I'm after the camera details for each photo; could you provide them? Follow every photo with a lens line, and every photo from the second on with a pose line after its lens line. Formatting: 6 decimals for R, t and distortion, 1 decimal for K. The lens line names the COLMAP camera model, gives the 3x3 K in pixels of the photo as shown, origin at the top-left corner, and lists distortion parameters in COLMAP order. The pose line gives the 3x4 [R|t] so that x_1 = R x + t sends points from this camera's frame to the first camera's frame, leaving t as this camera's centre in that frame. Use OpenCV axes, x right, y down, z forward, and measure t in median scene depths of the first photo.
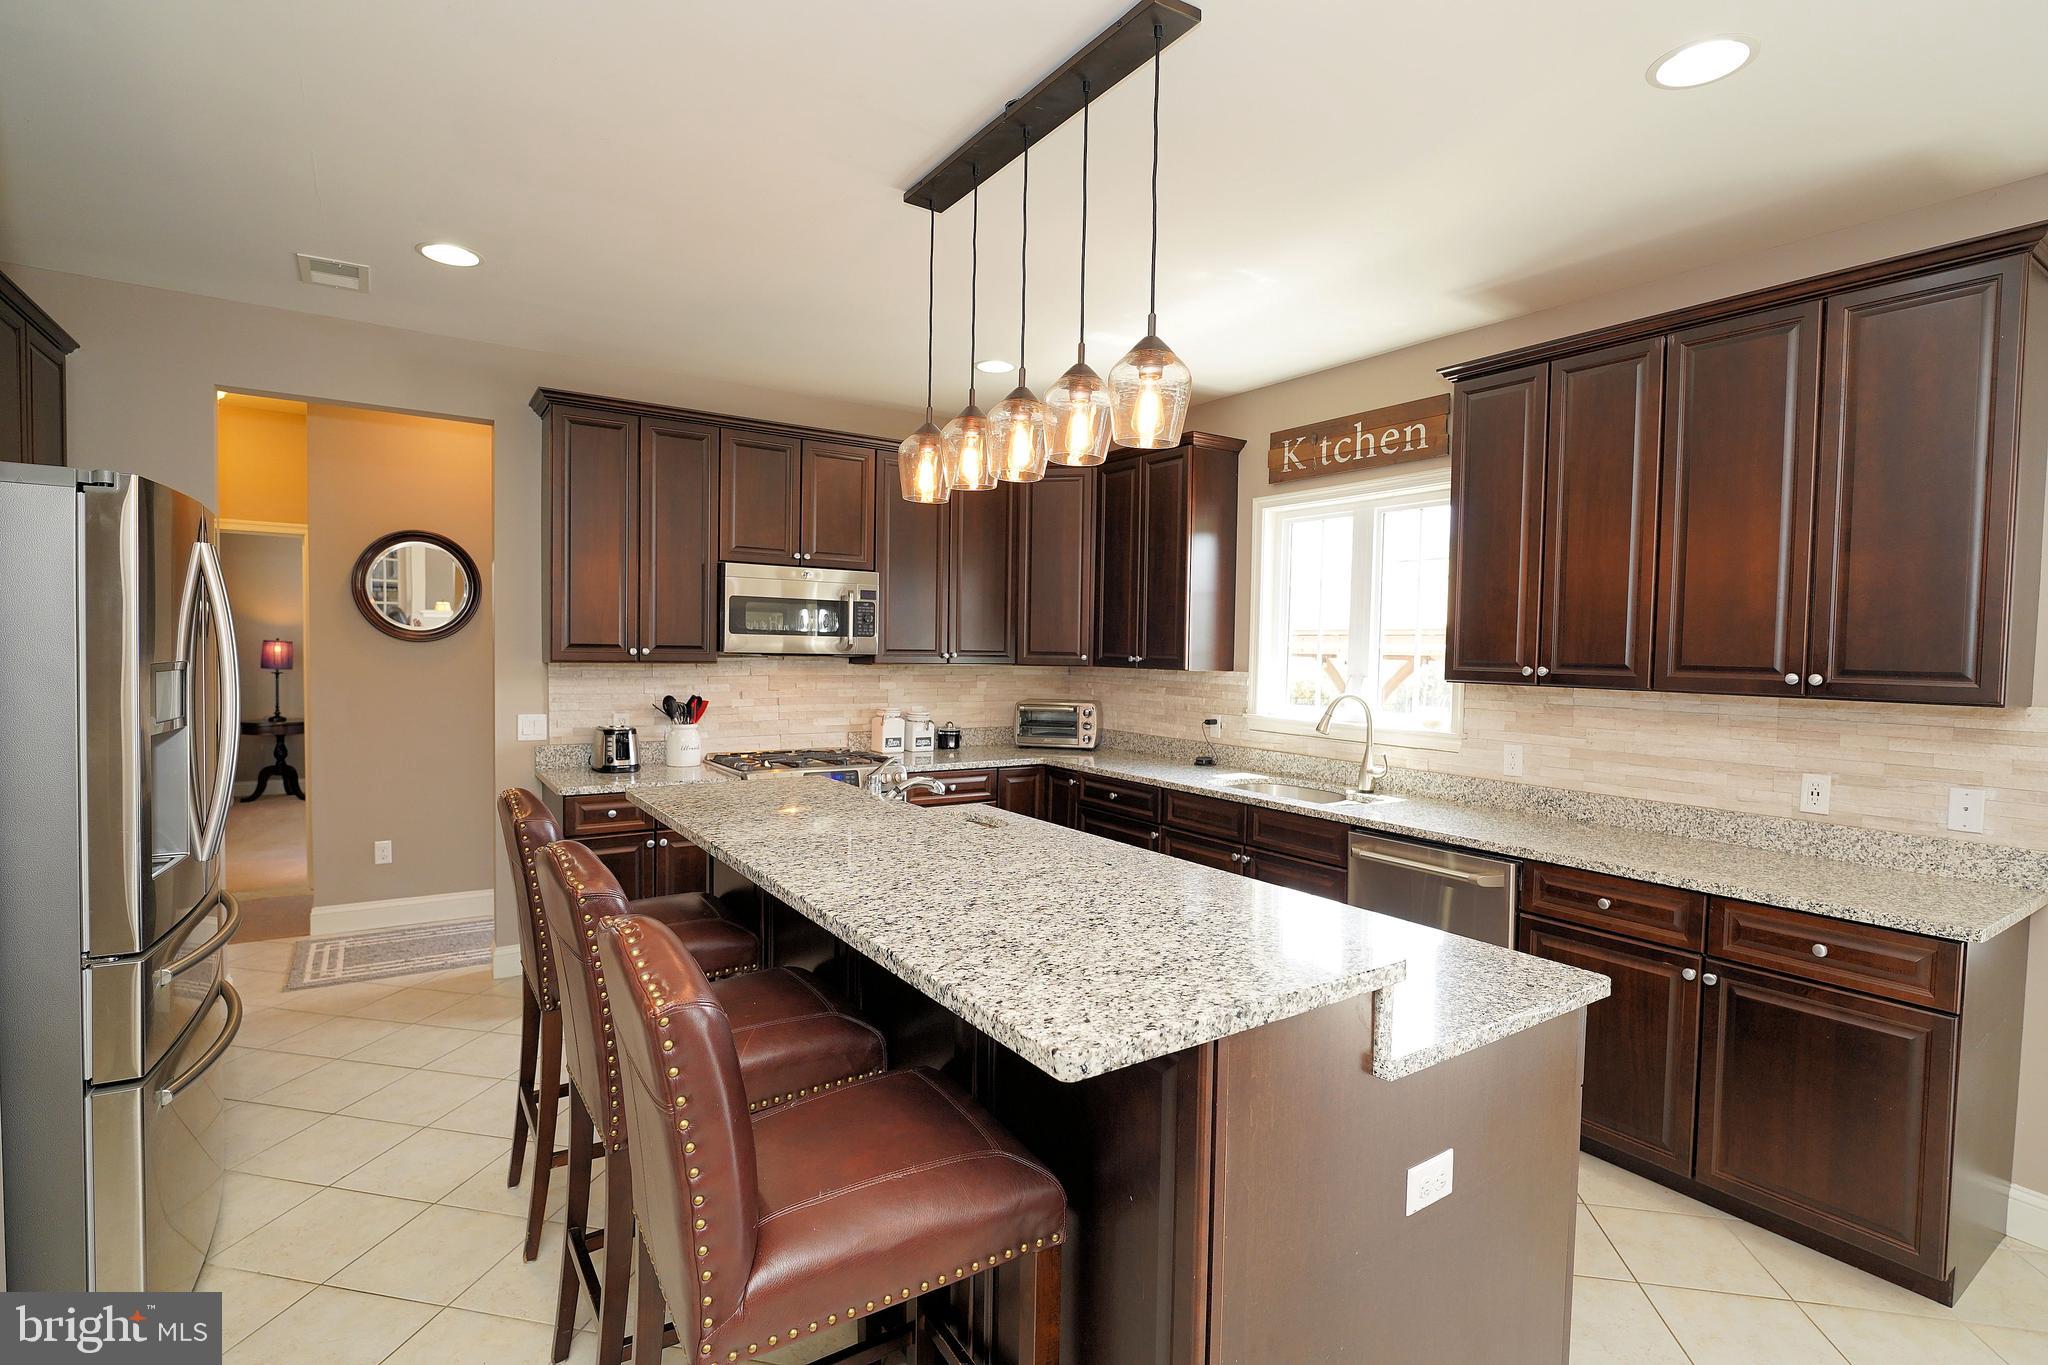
lens RADIAL K [[966.0, 0, 1019.9], [0, 966.0, 680.9], [0, 0, 1]] dist [-0.009497, 0.002746]
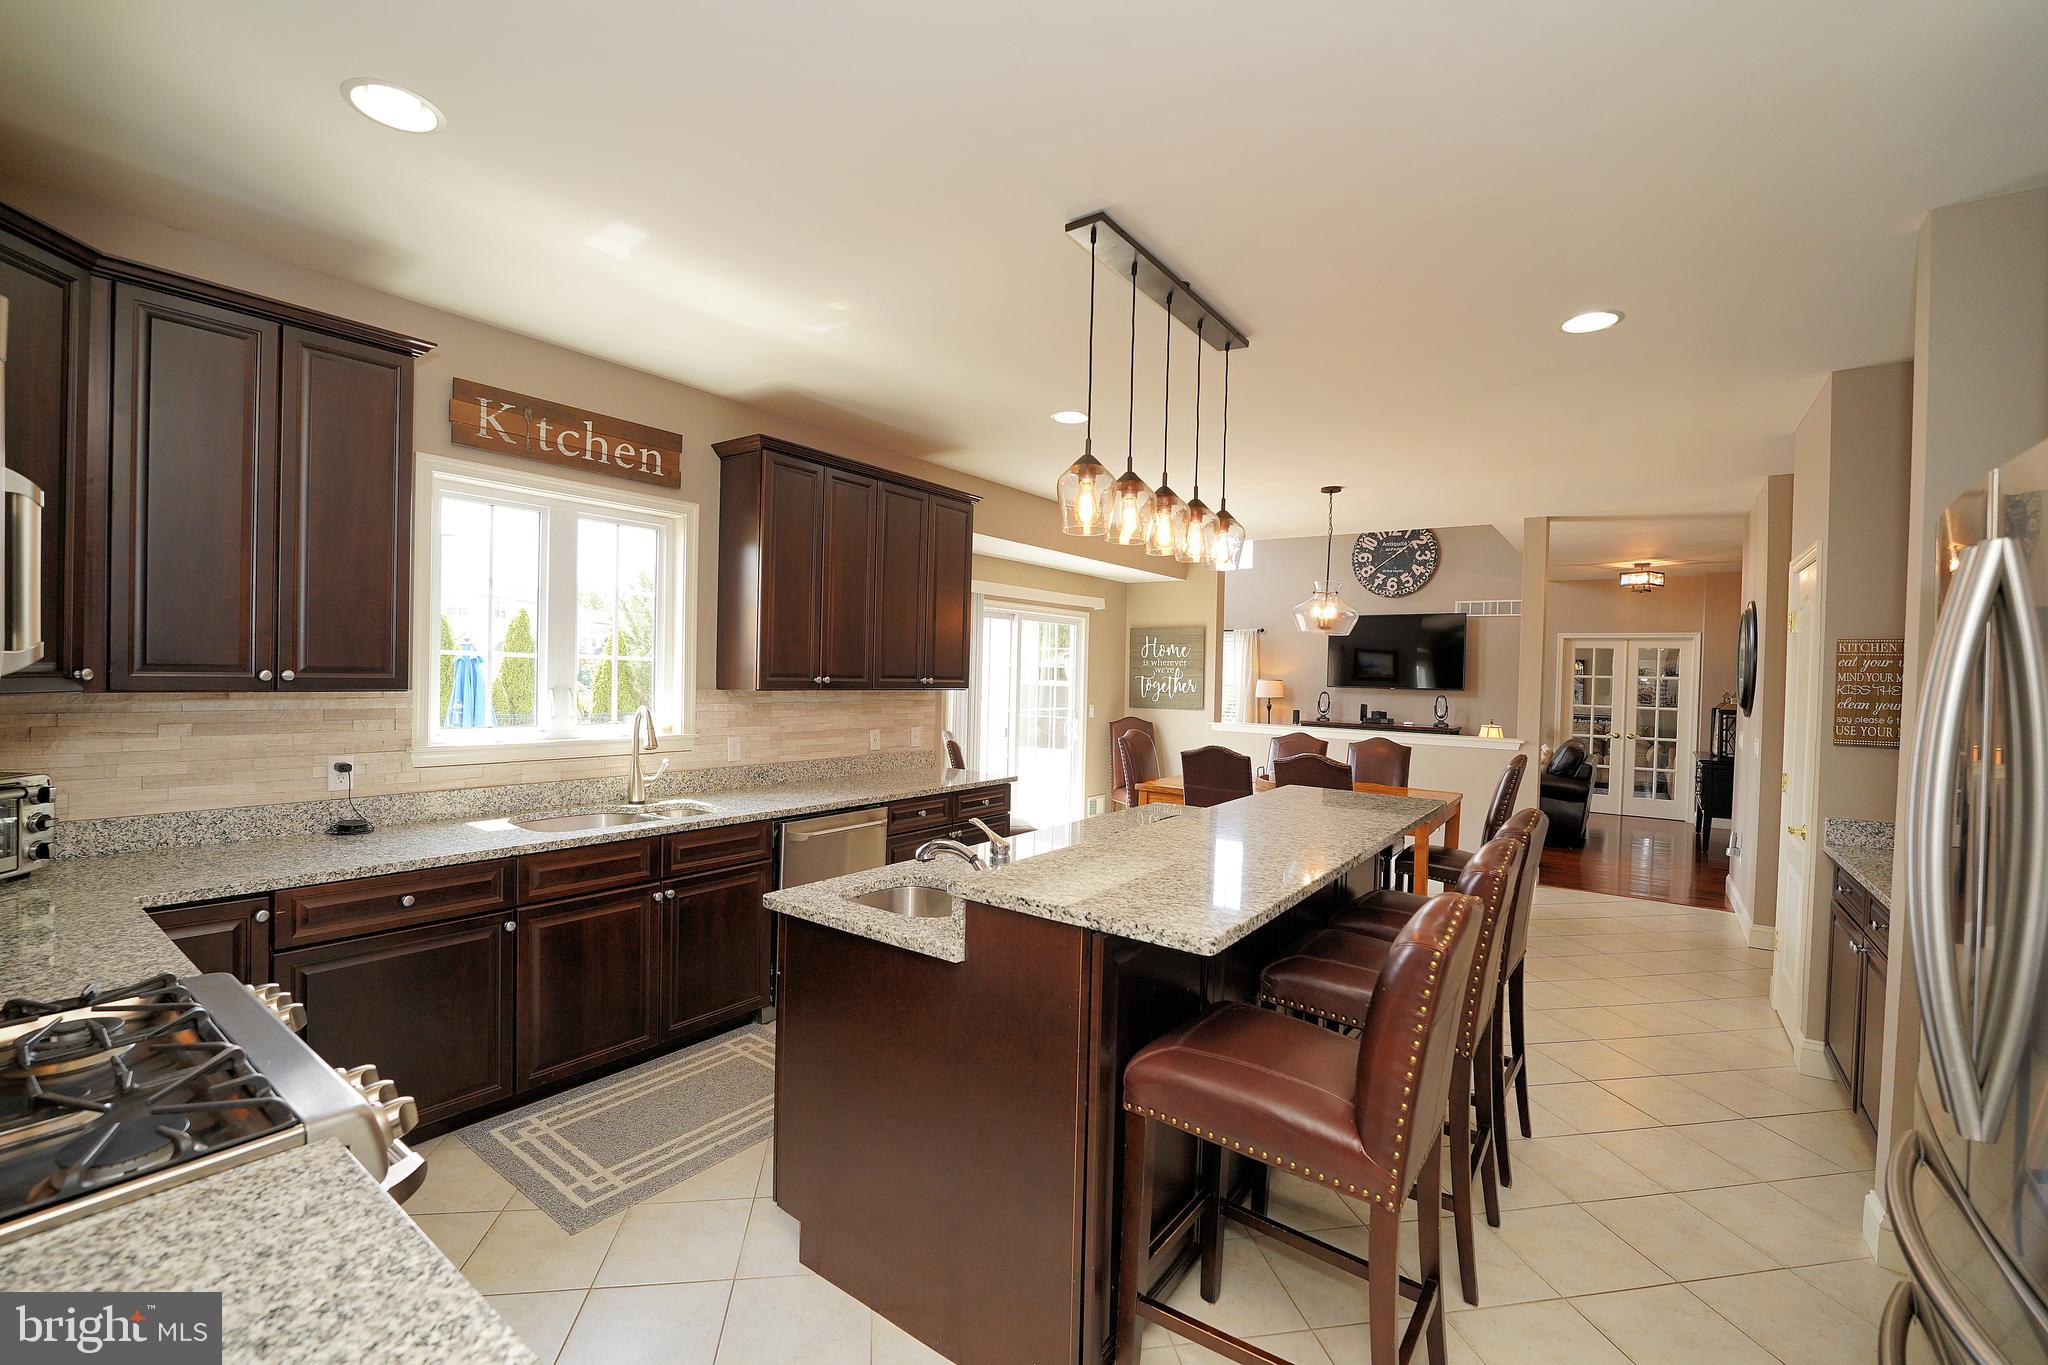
lens RADIAL K [[847.7, 0, 1032.4], [0, 847.7, 678.6], [0, 0, 1]] dist [-0.019541, 0.000171]
pose [[-0.340732, -0.030781, 0.939657, -0.546882], [0.005599, 0.999380, 0.034767, -0.038874], [-0.940144, 0.017108, -0.340348, 0.823367]]
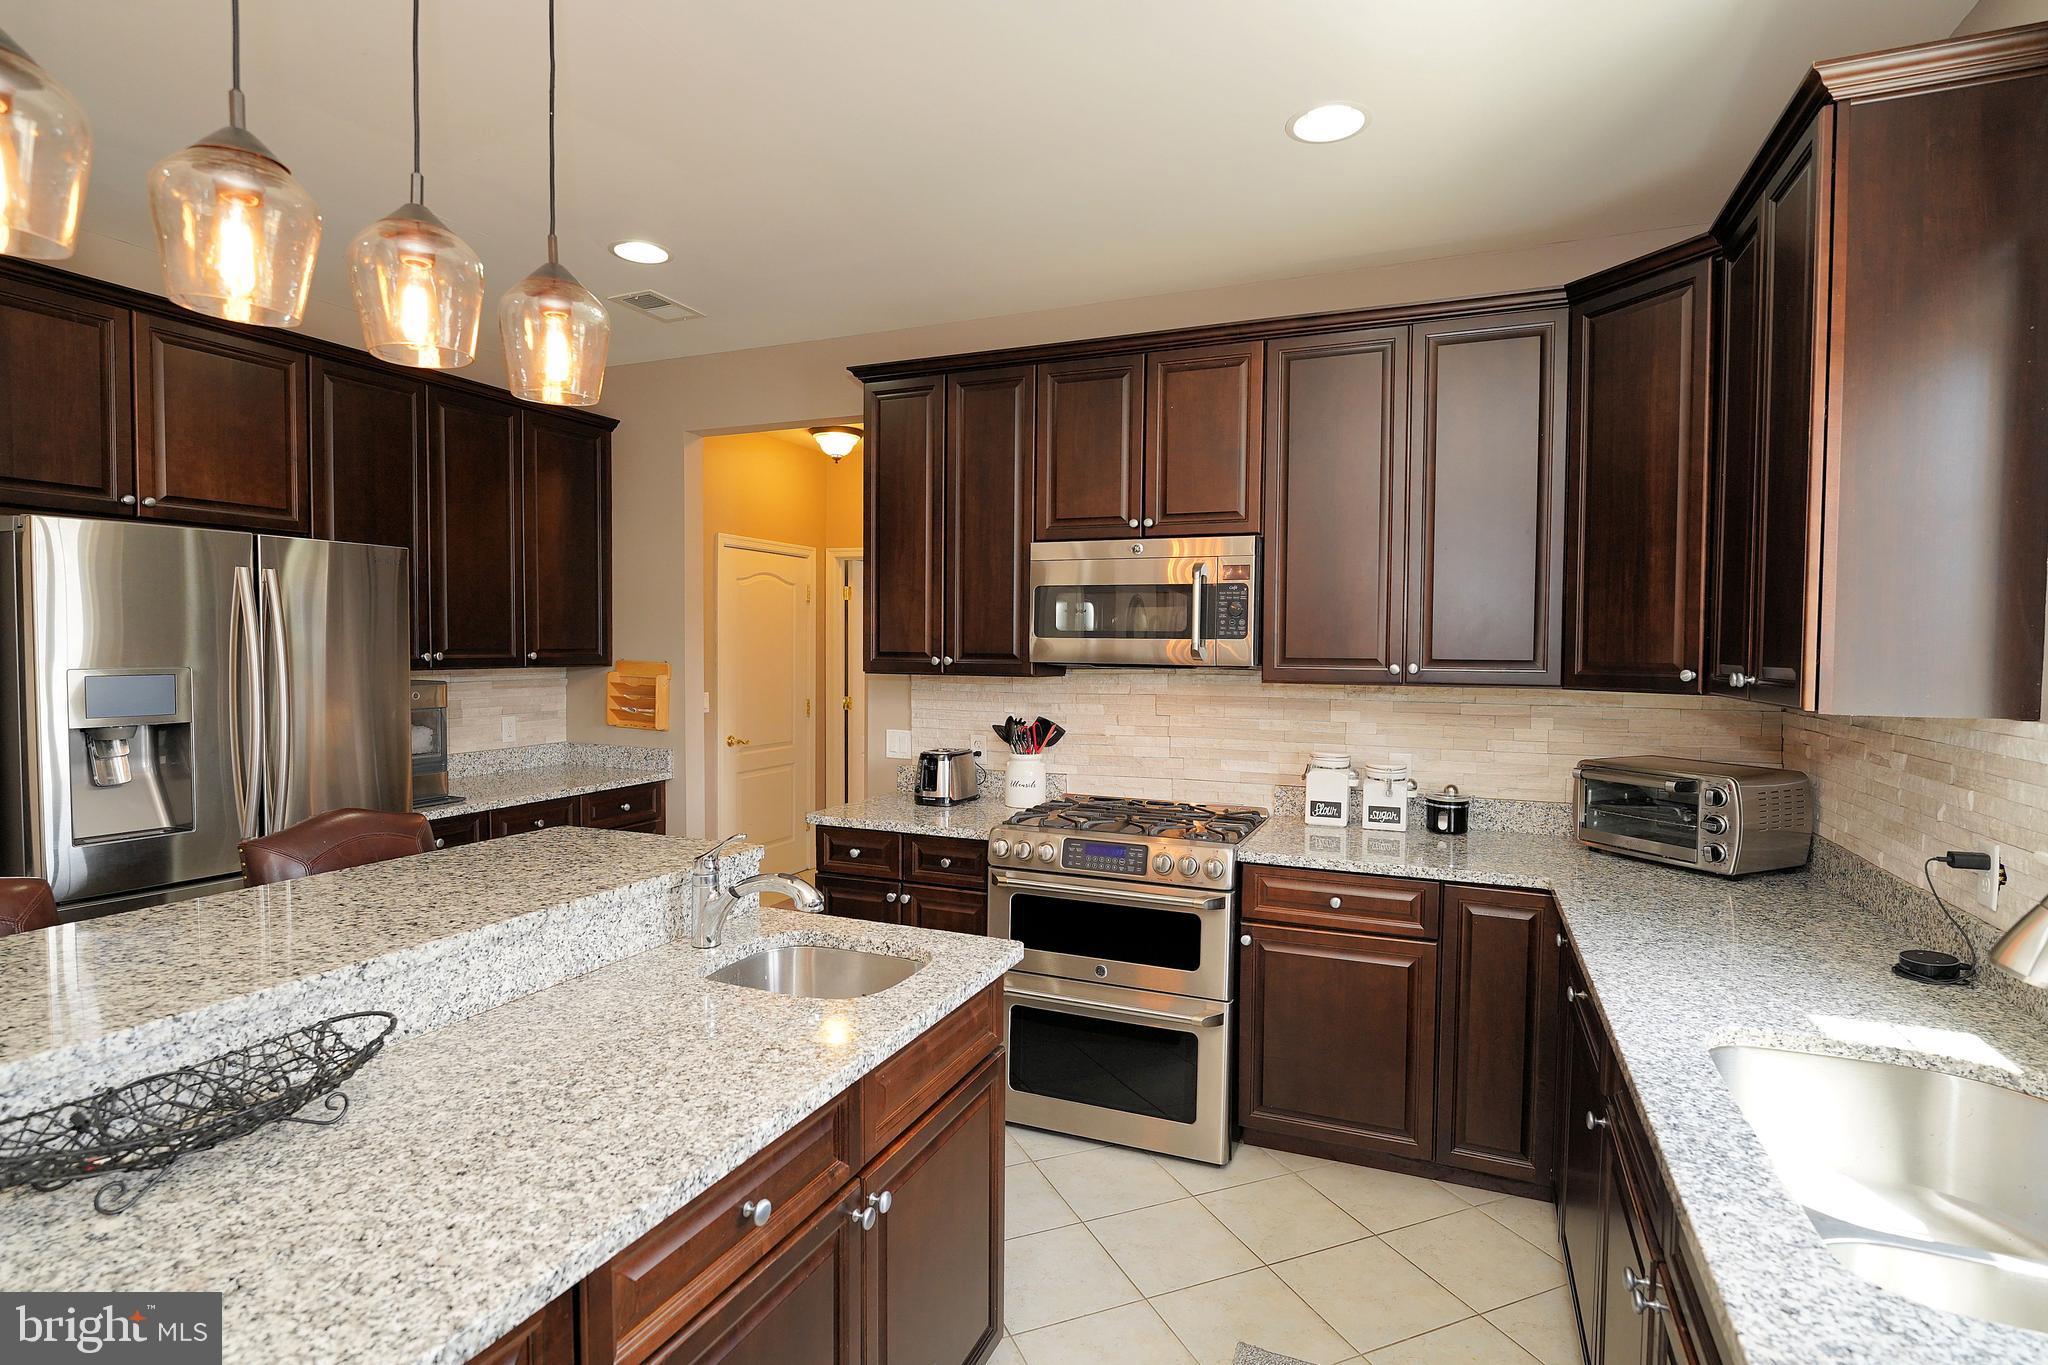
lens RADIAL K [[1033.7, 0, 1028.2], [0, 1033.7, 682.5], [0, 0, 1]] dist [0.006897, -0.000630]
pose [[0.553869, 0.019511, -0.832375, 0.355317], [-0.026023, 0.999643, 0.006116, -0.018335], [0.832197, 0.018273, 0.554179, 0.545130]]
